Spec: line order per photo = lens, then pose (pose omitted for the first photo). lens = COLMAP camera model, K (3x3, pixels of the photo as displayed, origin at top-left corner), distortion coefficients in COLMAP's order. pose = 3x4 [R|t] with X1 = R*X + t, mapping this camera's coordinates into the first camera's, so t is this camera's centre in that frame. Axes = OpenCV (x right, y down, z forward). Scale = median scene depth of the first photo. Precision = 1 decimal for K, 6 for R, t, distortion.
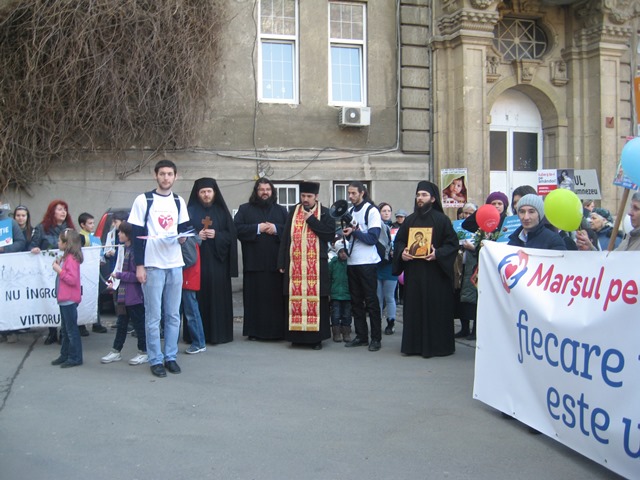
lens RADIAL K [[672.8, 0, 316.9], [0, 672.8, 235.9], [0, 0, 1]] dist [-0.140943, 0.090588]
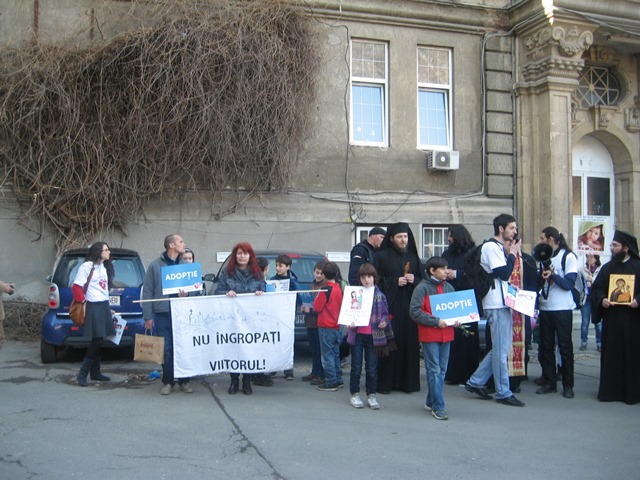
lens RADIAL K [[672.8, 0, 316.9], [0, 672.8, 235.9], [0, 0, 1]] dist [-0.140943, 0.090588]
pose [[0.999898, 0.009639, 0.010527, -0.143400], [-0.008987, 0.998135, -0.060384, -0.002903], [-0.011089, 0.060283, 0.998120, 0.008228]]
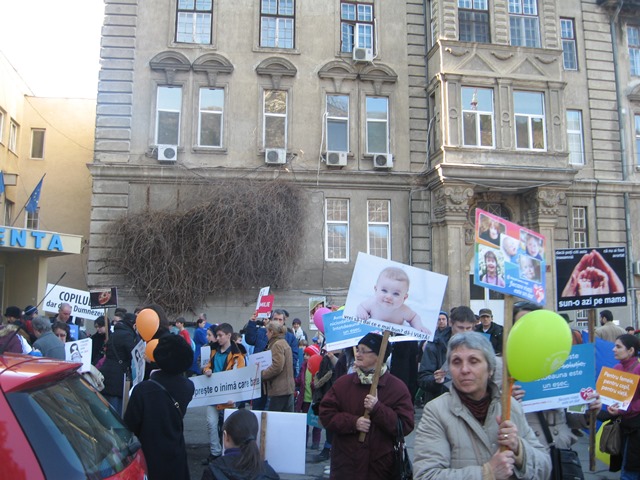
lens RADIAL K [[672.8, 0, 316.9], [0, 672.8, 235.9], [0, 0, 1]] dist [-0.140943, 0.090588]
pose [[0.992641, -0.006819, -0.120899, 0.096844], [-0.013182, 0.986395, -0.163865, 0.017811], [0.120371, 0.164253, 0.979046, -0.678115]]
